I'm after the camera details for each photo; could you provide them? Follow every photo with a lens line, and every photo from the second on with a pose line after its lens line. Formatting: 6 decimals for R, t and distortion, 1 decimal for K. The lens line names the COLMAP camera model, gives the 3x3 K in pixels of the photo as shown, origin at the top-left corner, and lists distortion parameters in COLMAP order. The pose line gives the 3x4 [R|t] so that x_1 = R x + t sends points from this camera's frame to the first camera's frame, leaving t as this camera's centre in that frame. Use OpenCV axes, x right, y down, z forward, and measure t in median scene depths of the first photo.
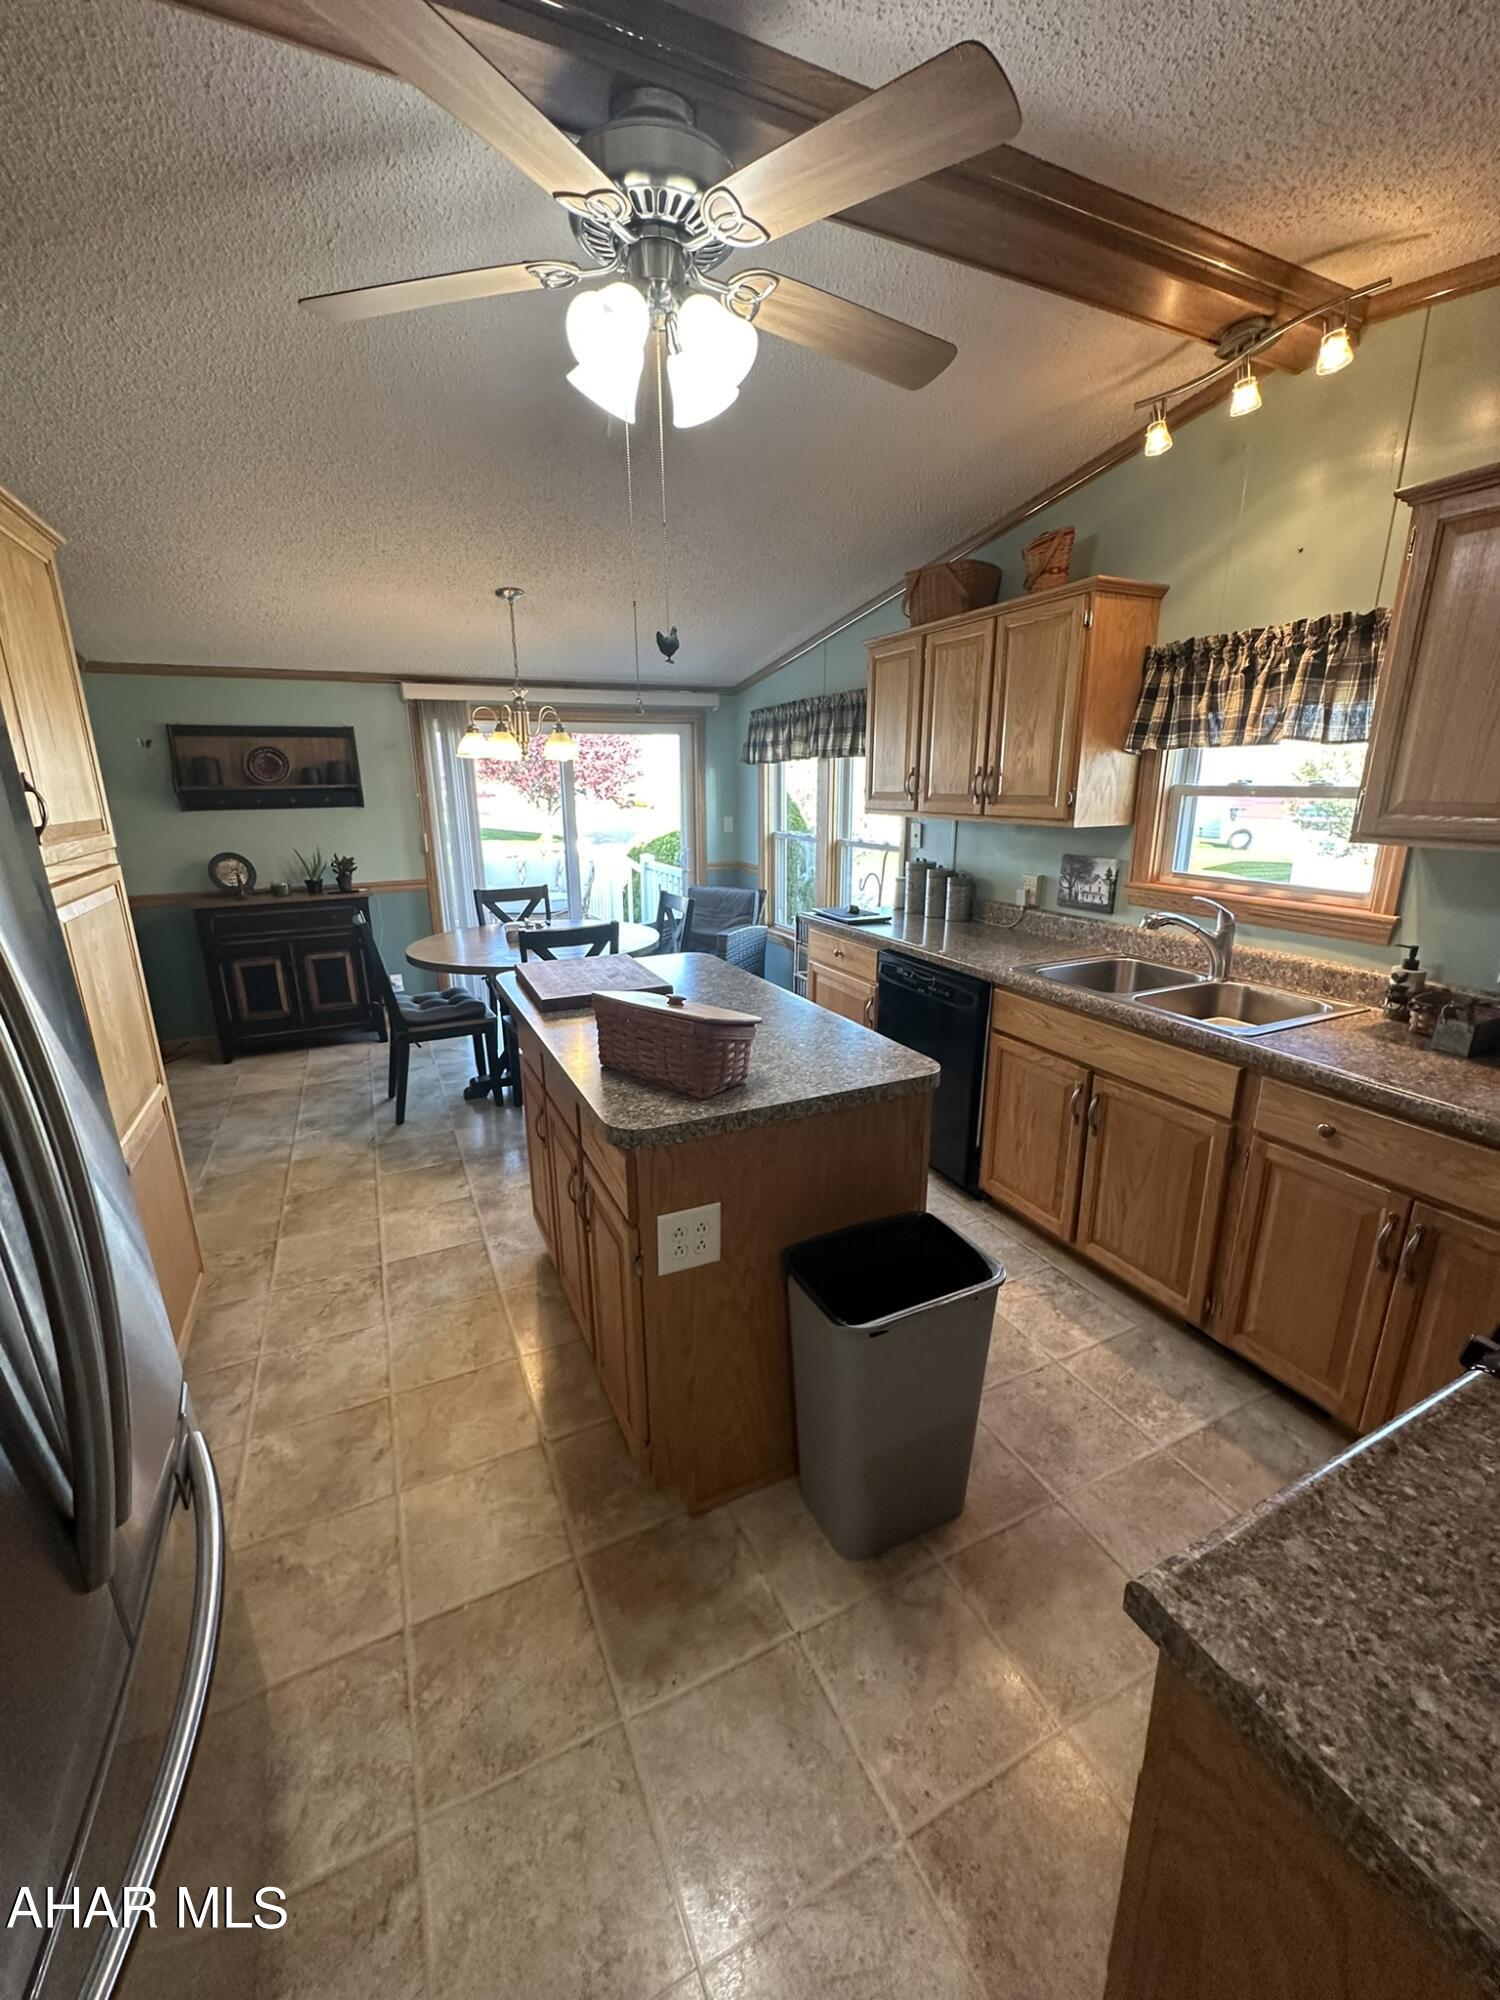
lens RADIAL K [[797.0, 0, 749.9], [0, 797.0, 1002.7], [0, 0, 1]] dist [-0.003902, 0.001320]
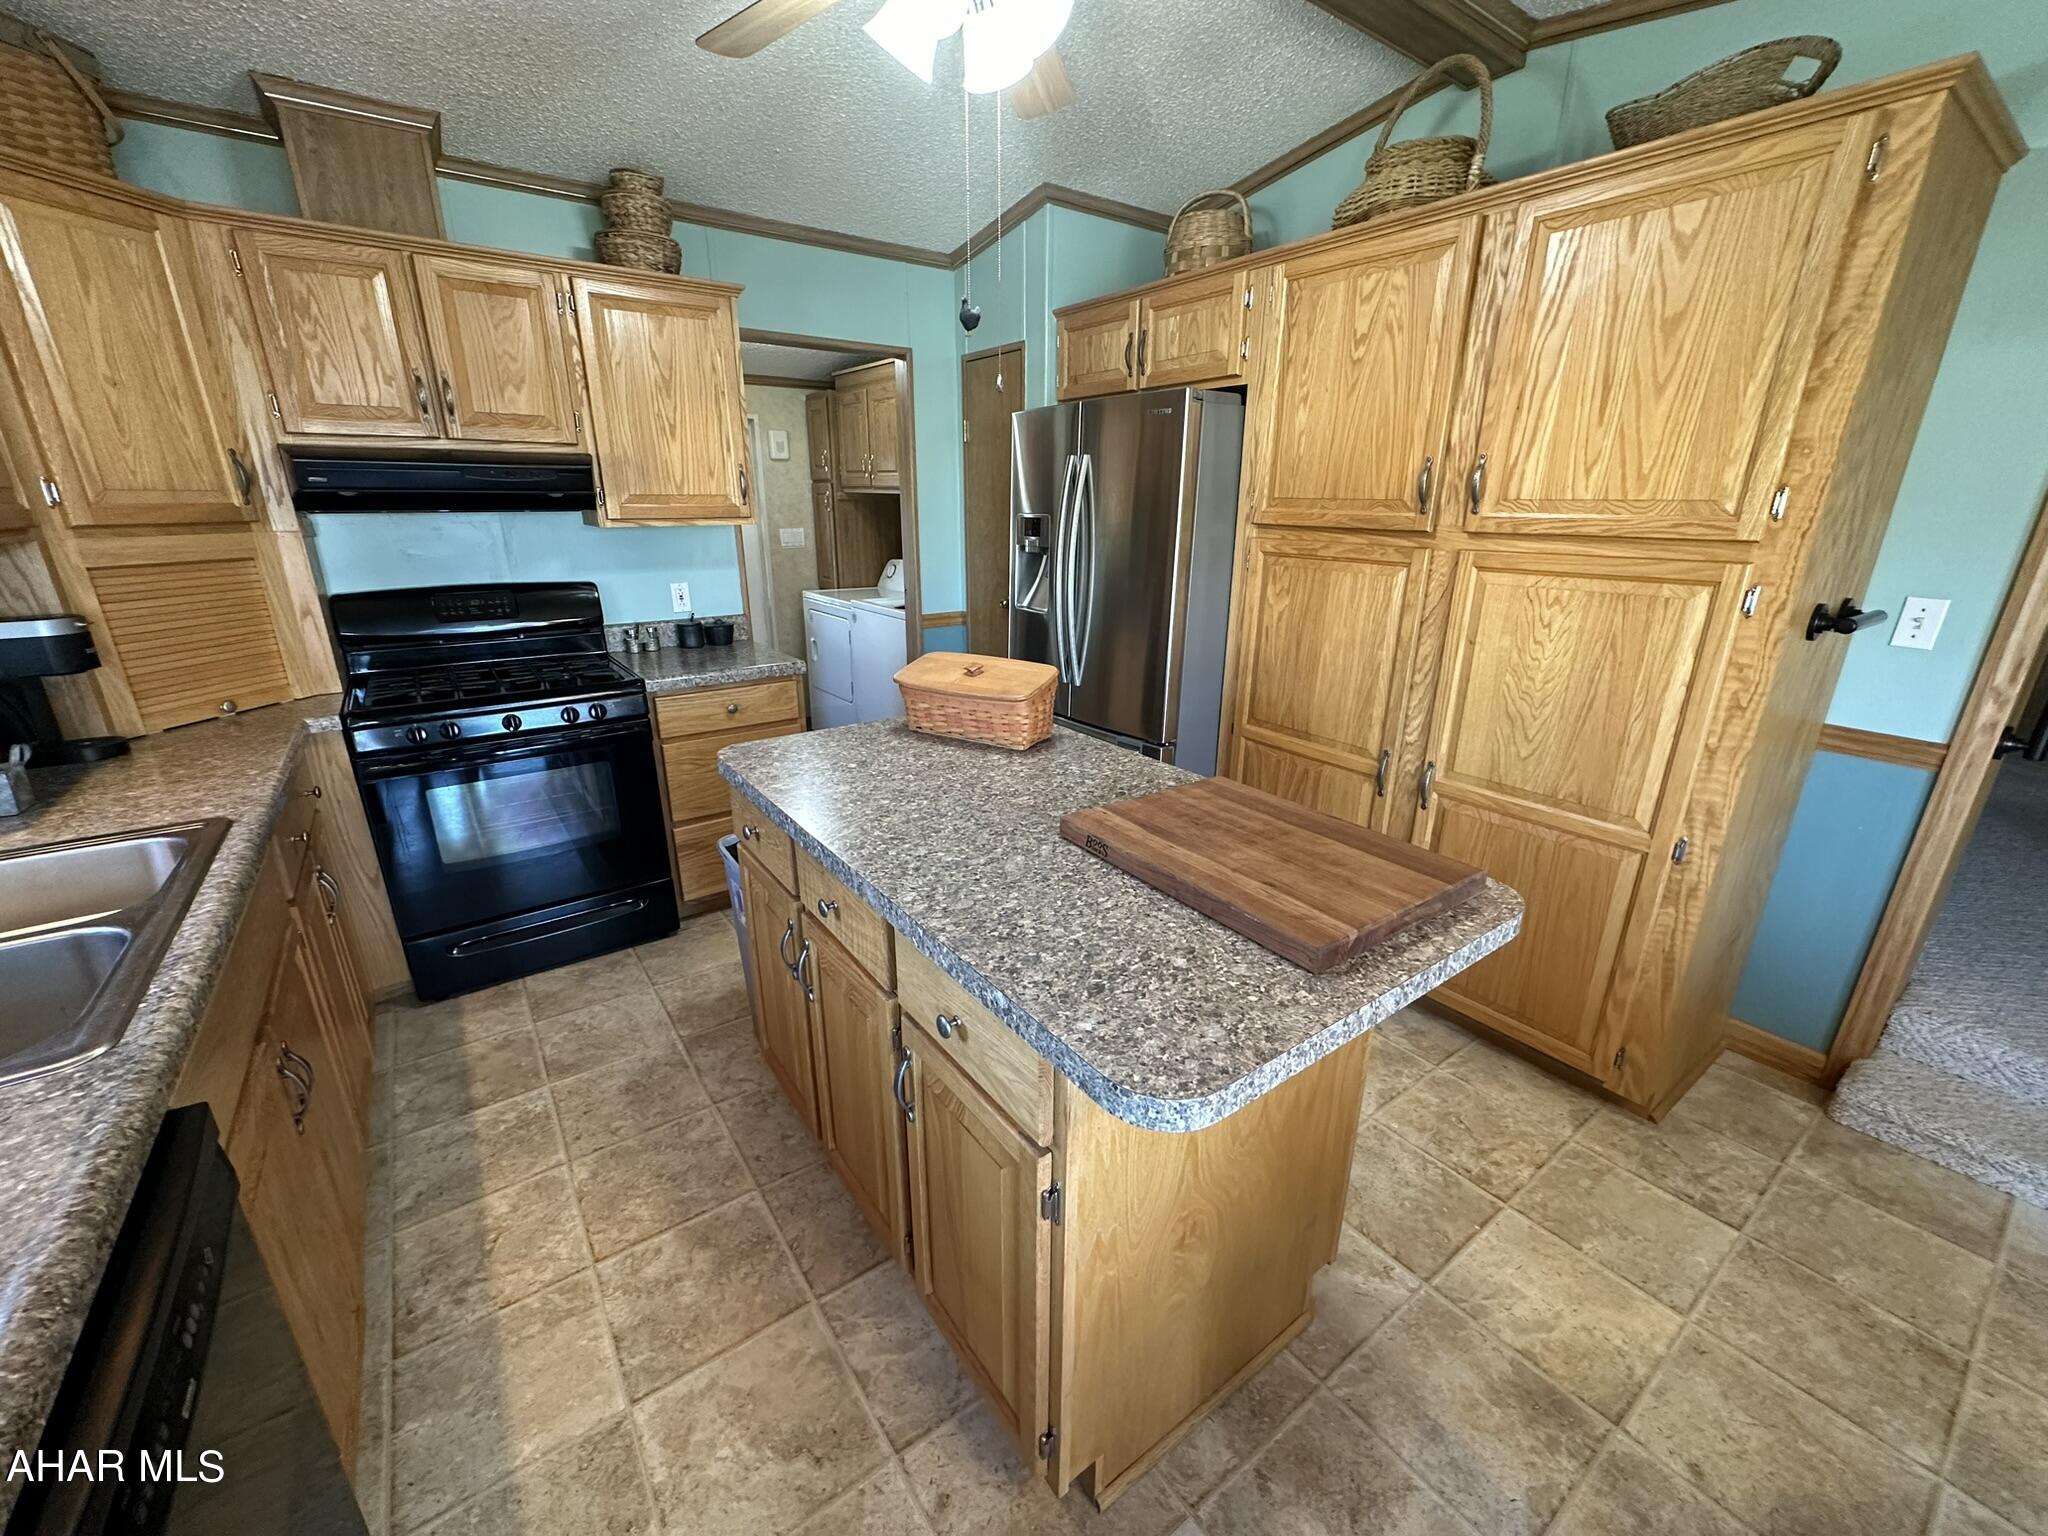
lens RADIAL K [[816.1, 0, 1018.9], [0, 816.1, 773.0], [0, 0, 1]] dist [-0.003902, 0.001320]
pose [[-0.983812, 0.062679, -0.167885, 0.035991], [-0.042074, 0.829861, 0.556382, -0.442831], [0.174195, 0.554439, -0.813790, 1.744349]]
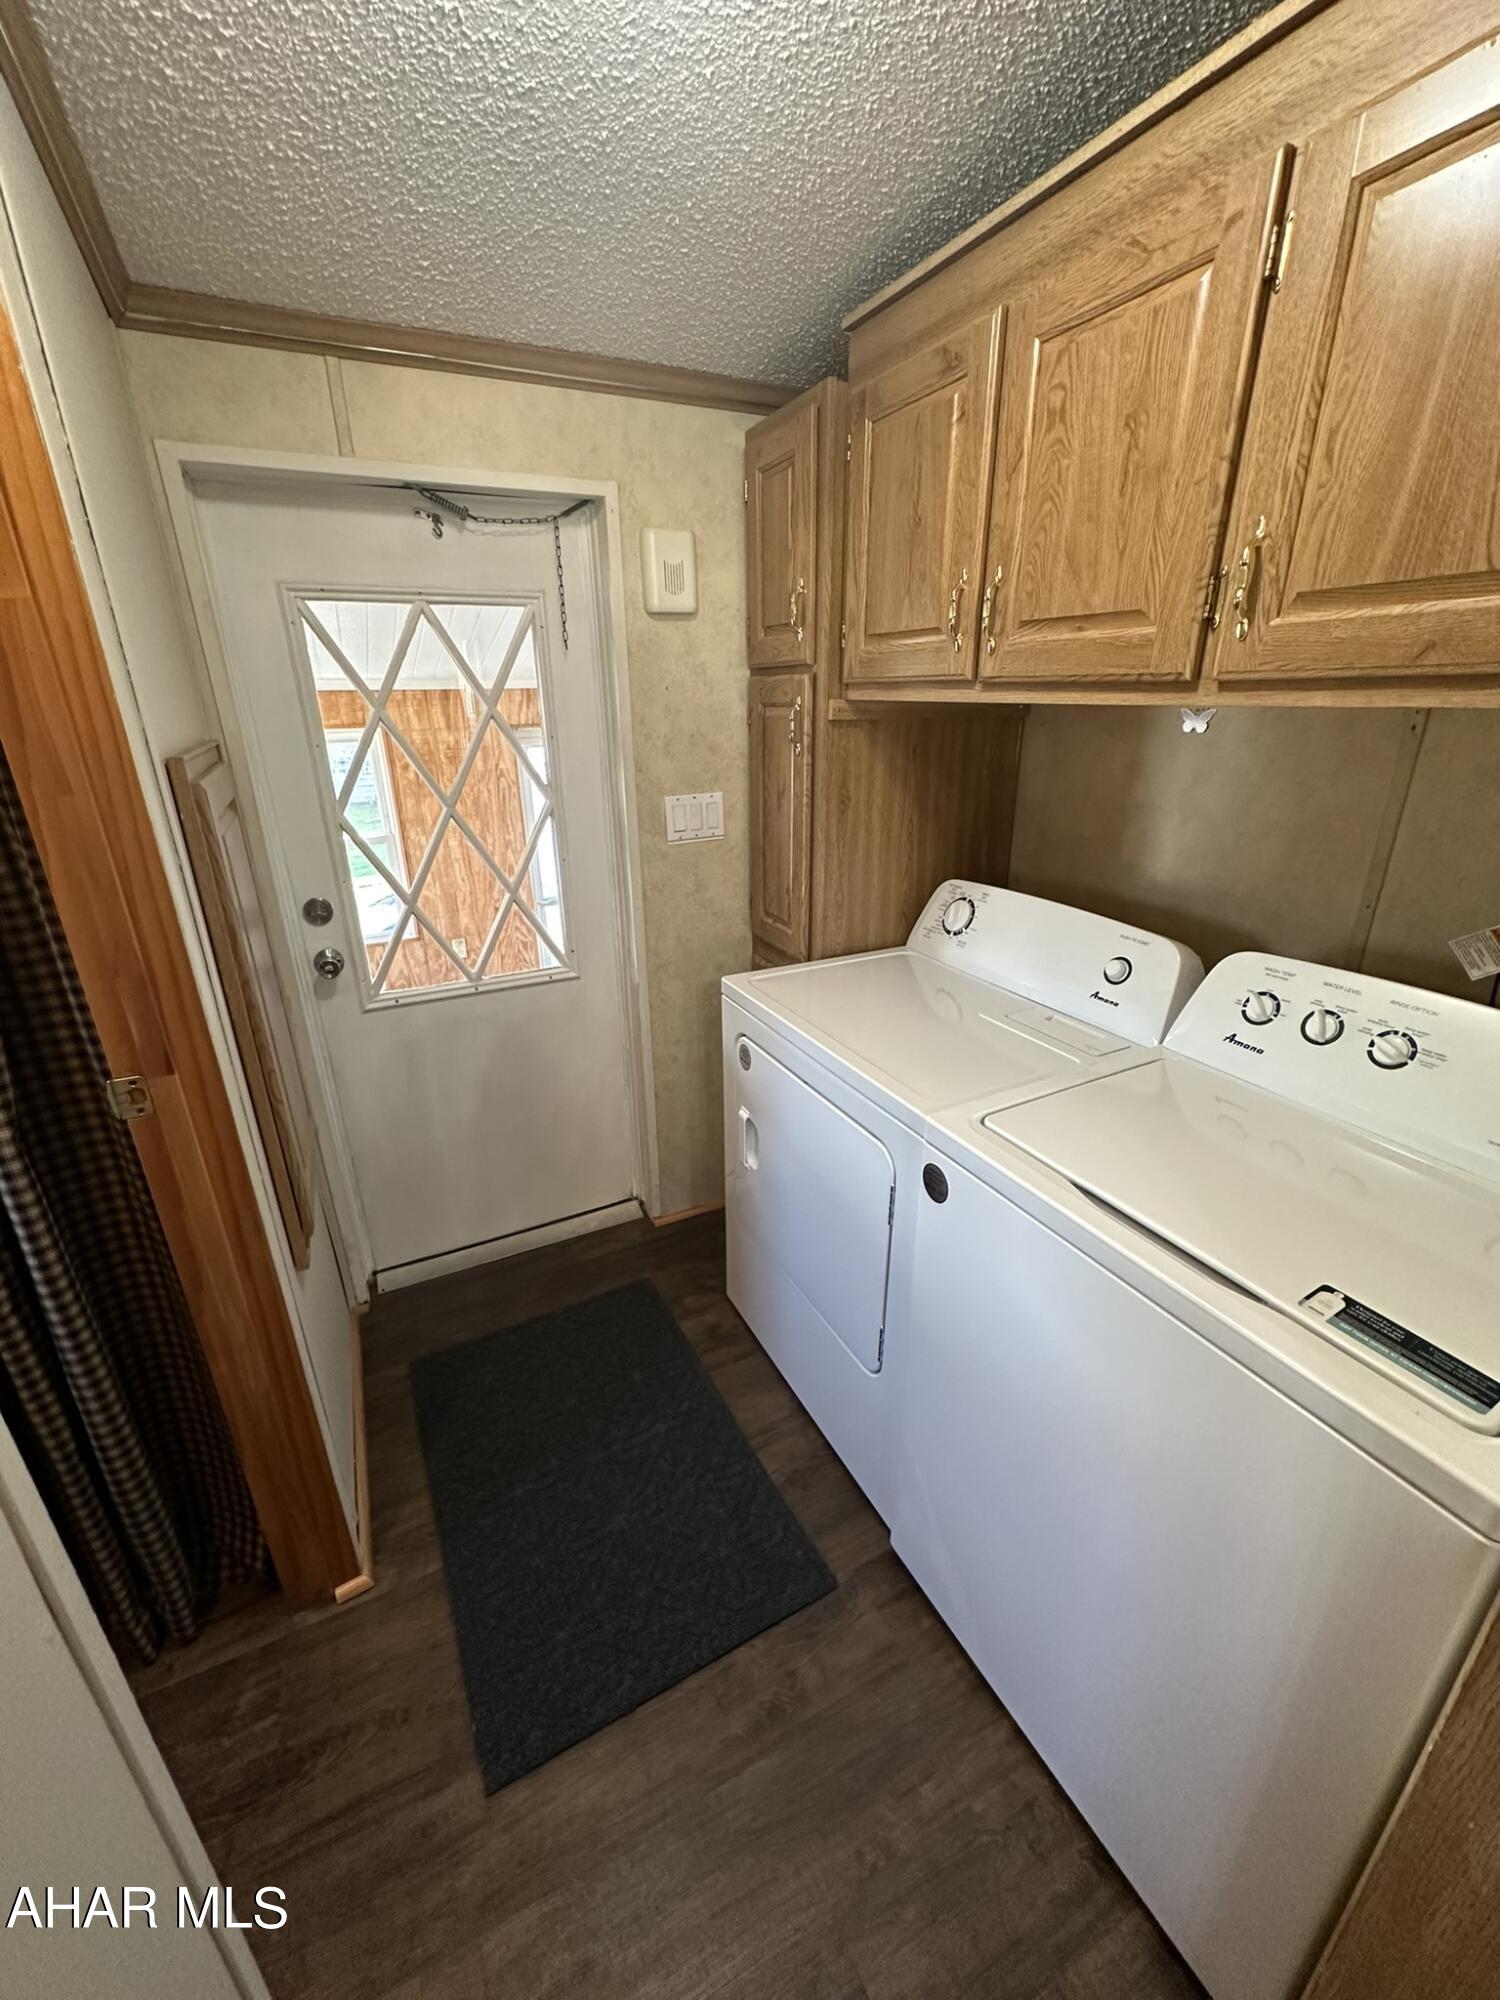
lens RADIAL K [[797.0, 0, 749.8], [0, 797.0, 999.6], [0, 0, 1]] dist [-0.003902, 0.001320]
pose [[-0.999376, 0.028794, -0.020455, 0.110384], [0.011066, 0.805229, 0.592860, -0.263074], [0.033542, 0.592264, -0.805046, 1.053564]]
